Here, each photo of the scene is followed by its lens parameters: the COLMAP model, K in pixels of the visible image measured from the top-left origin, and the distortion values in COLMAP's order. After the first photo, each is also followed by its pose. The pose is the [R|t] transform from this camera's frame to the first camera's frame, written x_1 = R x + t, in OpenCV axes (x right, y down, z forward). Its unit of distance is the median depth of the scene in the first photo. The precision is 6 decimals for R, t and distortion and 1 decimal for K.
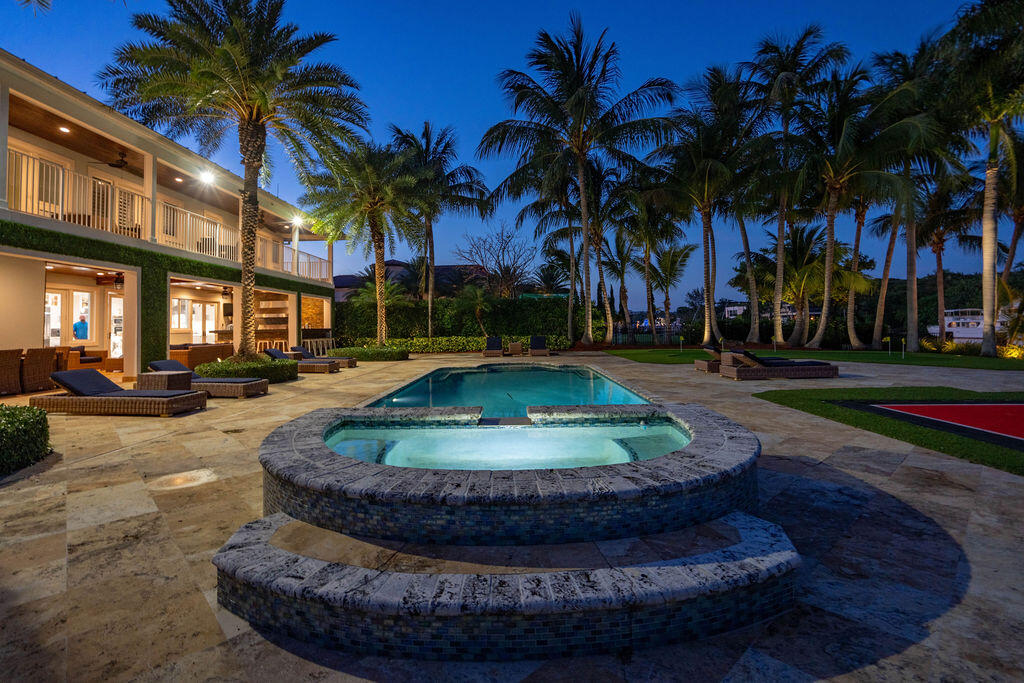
lens RADIAL K [[466.0, 0, 512.0], [0, 466.0, 341.5], [0, 0, 1]] dist [-0.000904, 0.000156]
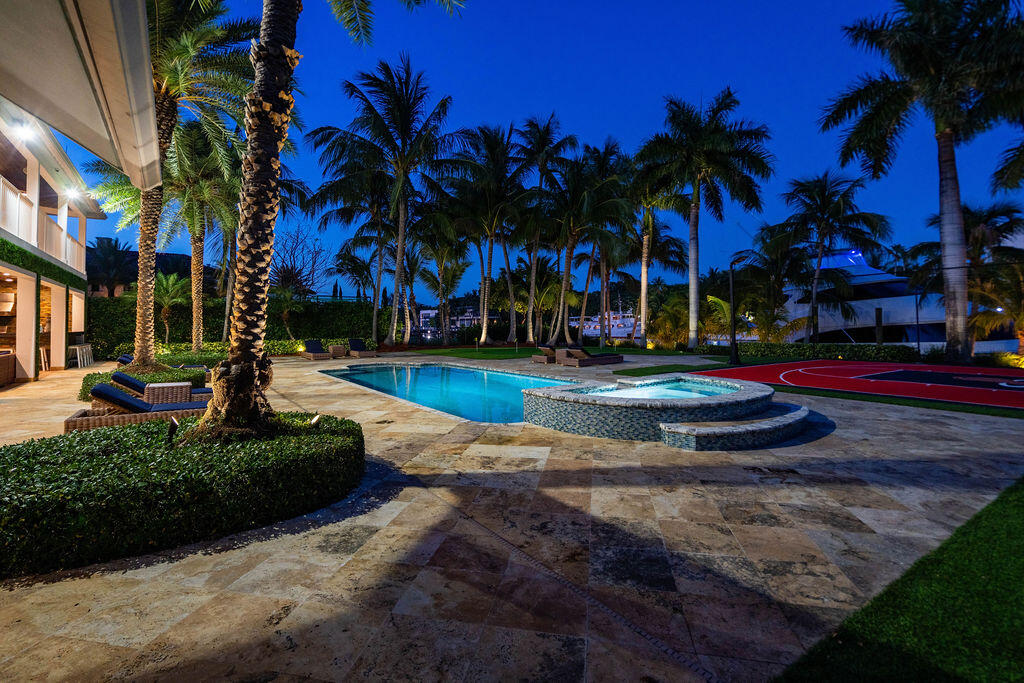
lens RADIAL K [[453.9, 0, 512.0], [0, 453.9, 341.5], [0, 0, 1]] dist [-0.000096, 0.000161]
pose [[0.814700, -0.013622, 0.579722, -0.248173], [0.015027, 0.999884, 0.002376, -0.002785], [-0.579687, 0.006776, 0.814811, -0.033330]]
